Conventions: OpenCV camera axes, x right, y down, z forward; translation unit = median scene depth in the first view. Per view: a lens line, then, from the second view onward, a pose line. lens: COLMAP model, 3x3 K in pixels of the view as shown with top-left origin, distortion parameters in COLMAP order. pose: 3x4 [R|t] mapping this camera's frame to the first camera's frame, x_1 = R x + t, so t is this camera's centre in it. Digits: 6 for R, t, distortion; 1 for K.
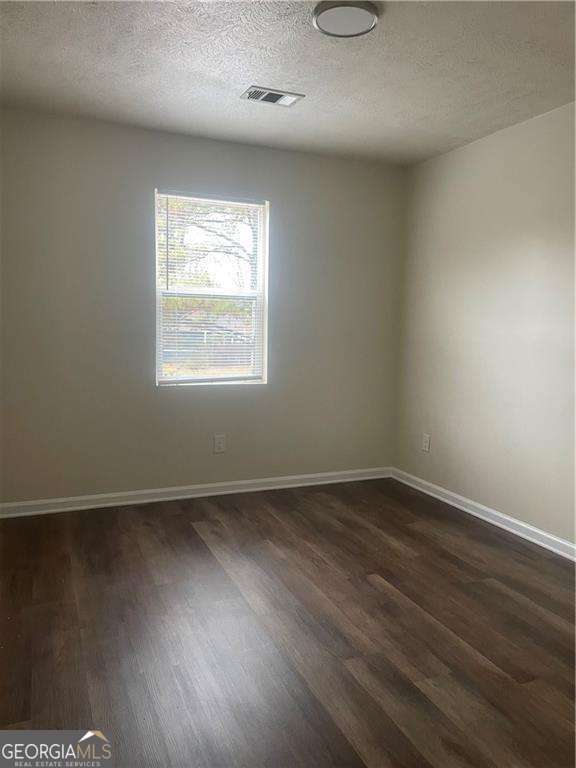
lens RADIAL K [[579.7, 0, 288.0], [0, 579.7, 384.0], [0, 0, 1]] dist [0.005622, -0.002367]
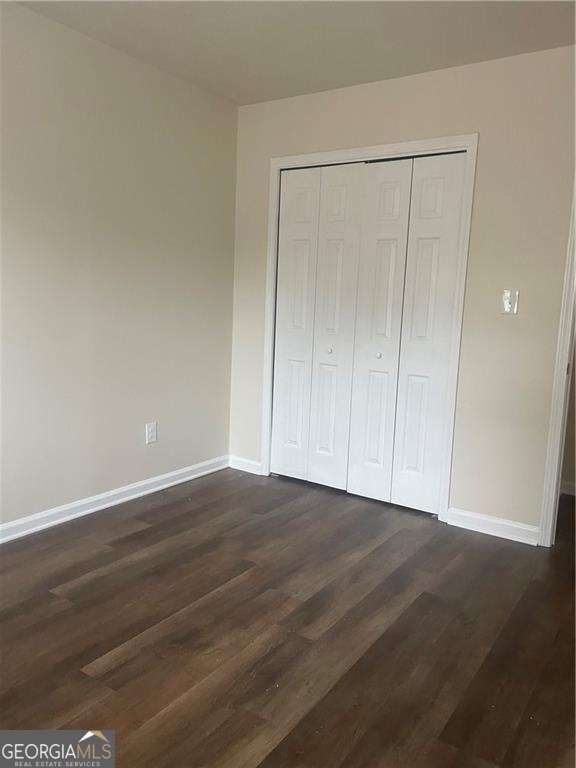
lens RADIAL K [[579.7, 0, 288.0], [0, 579.7, 384.0], [0, 0, 1]] dist [0.005622, -0.002367]
pose [[-0.539417, -0.169225, 0.824859, -0.517304], [0.039605, 0.973414, 0.225602, -0.137715], [-0.841107, 0.154362, -0.518374, 1.240827]]
